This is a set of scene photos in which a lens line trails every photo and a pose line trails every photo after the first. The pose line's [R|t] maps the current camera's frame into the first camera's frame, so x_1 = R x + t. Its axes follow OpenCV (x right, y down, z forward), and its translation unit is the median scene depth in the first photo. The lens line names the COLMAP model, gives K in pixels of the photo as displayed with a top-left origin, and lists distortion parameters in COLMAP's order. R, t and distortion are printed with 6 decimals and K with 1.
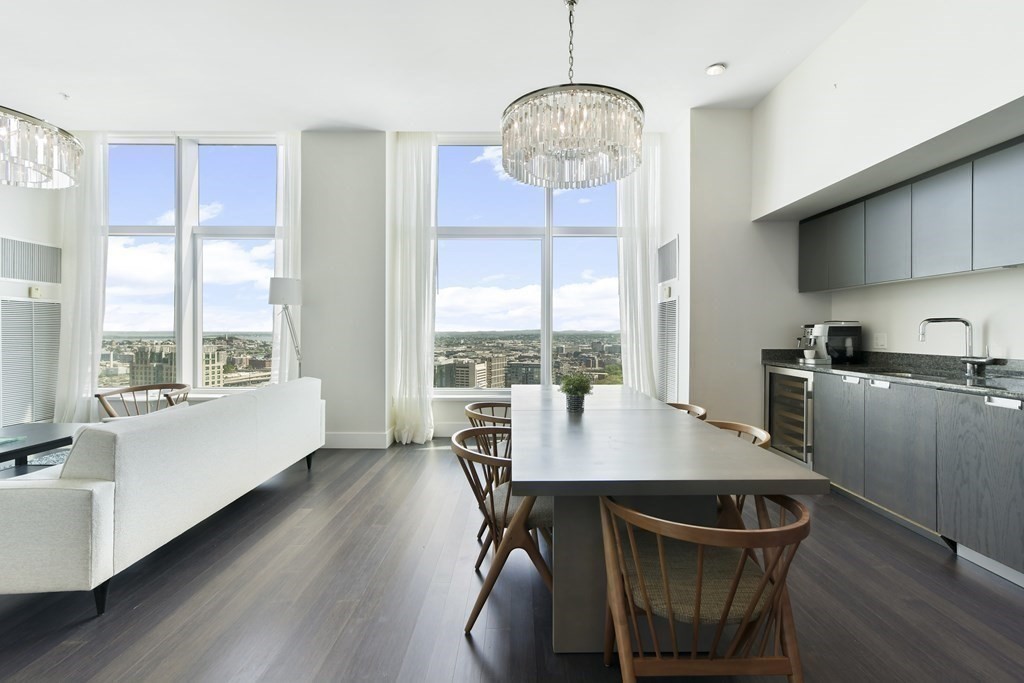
lens RADIAL K [[415.5, 0, 515.5], [0, 415.5, 332.8], [0, 0, 1]] dist [0.005402, 0.001355]
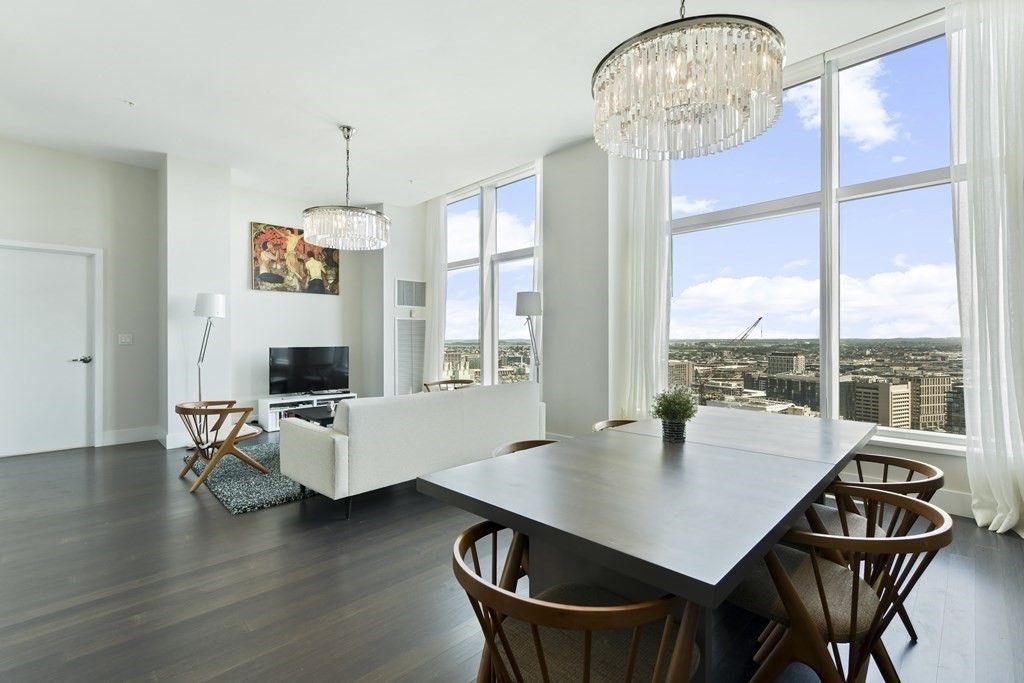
lens RADIAL K [[462.6, 0, 520.4], [0, 462.6, 339.5], [0, 0, 1]] dist [-0.008532, -0.000476]
pose [[0.708707, -0.001352, -0.705501, 0.335146], [0.000038, 0.999998, -0.001878, -0.000867], [0.705503, 0.001304, 0.708706, 0.107356]]
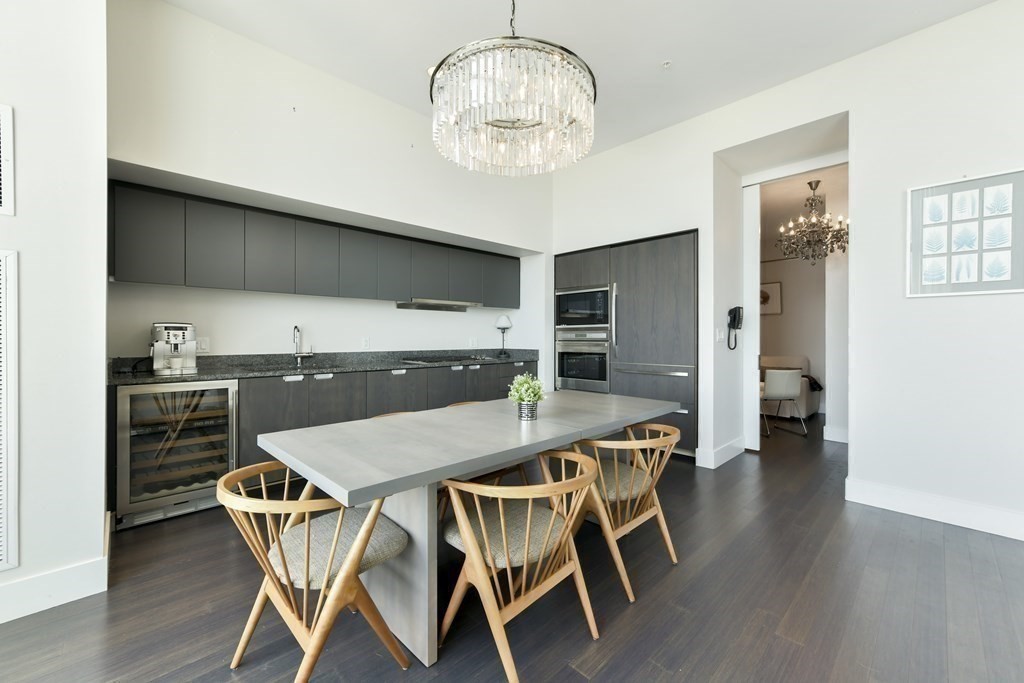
lens RADIAL K [[415.5, 0, 515.1], [0, 415.5, 338.6], [0, 0, 1]] dist [0.005402, 0.001355]
pose [[-0.695879, -0.005760, 0.718135, -0.311311], [0.000456, 0.999964, 0.008463, -0.002239], [-0.718158, 0.006217, -0.695852, 1.018688]]
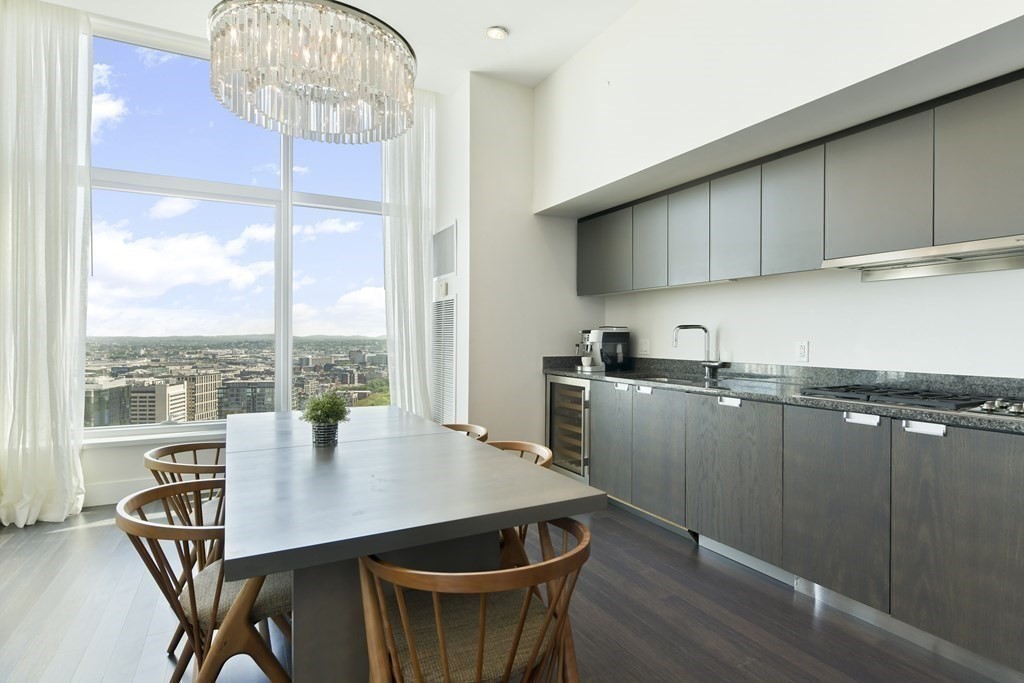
lens RADIAL K [[530.4, 0, 516.7], [0, 530.4, 340.9], [0, 0, 1]] dist [-0.003562, 0.001152]
pose [[0.883429, -0.001398, 0.468563, 0.003020], [-0.000723, 0.999990, 0.004348, 0.000000], [-0.468565, -0.004180, 0.883419, 0.012545]]
